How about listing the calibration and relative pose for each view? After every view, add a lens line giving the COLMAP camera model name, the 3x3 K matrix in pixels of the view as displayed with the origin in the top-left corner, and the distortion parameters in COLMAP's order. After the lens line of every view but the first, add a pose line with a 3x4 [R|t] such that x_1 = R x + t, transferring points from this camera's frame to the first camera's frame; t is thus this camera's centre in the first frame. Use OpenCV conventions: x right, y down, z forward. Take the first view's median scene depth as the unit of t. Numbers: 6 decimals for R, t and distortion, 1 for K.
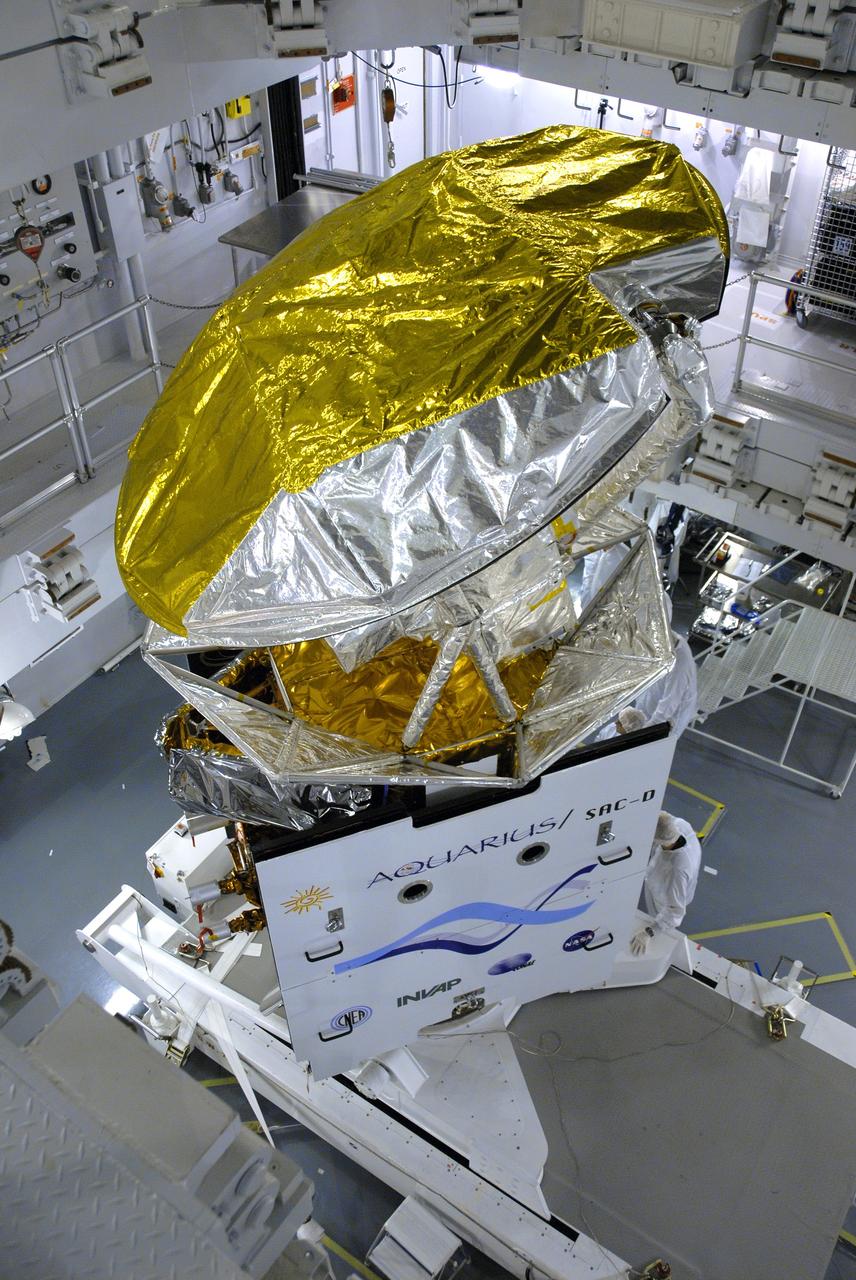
lens RADIAL K [[1074.9, 0, 421.4], [0, 1074.9, 639.6], [0, 0, 1]] dist [-0.039785, 0.010486]
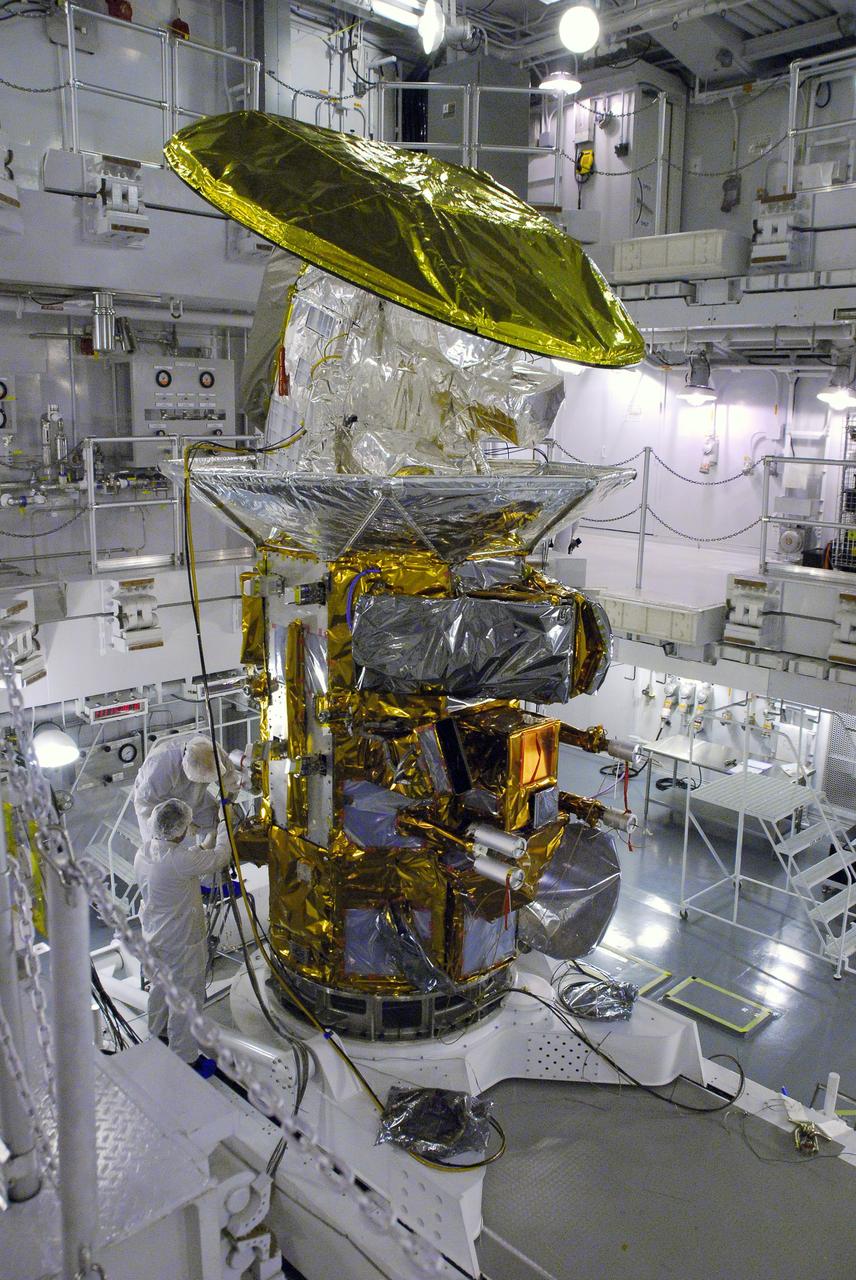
lens RADIAL K [[1000.0, 0, 421.5], [0, 1000.0, 635.2], [0, 0, 1]] dist [-0.124016, 0.088715]
pose [[0.983065, 0.064021, -0.171708, 0.130134], [-0.143535, 0.851527, -0.504281, 0.394643], [0.113930, 0.520388, 0.846296, 0.134573]]
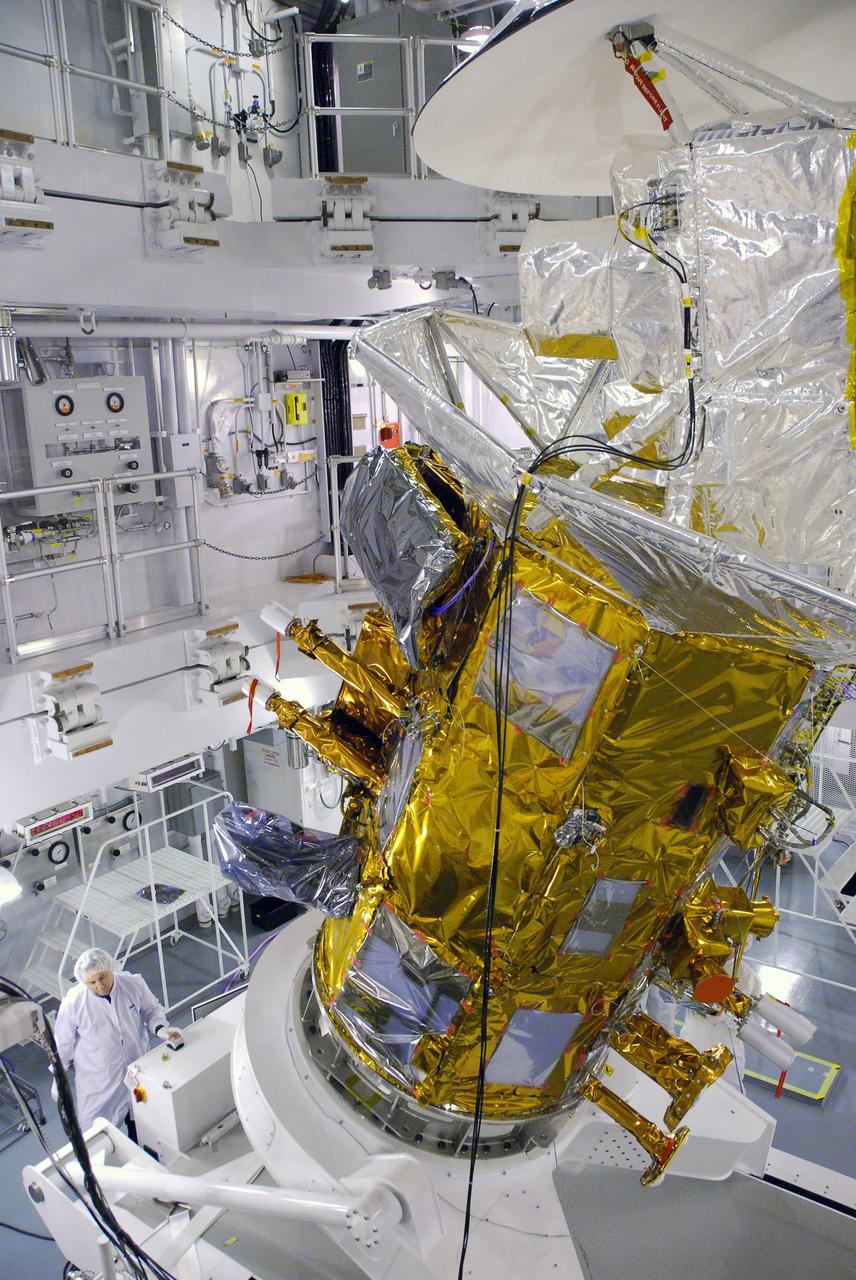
lens RADIAL K [[1000.0, 0, 437.2], [0, 1000.0, 644.6], [0, 0, 1]] dist [-0.124016, 0.088715]
pose [[0.999509, -0.023649, -0.020559, -0.005686], [0.010607, 0.872682, -0.488173, 0.269432], [0.029486, 0.487715, 0.872505, 0.218351]]
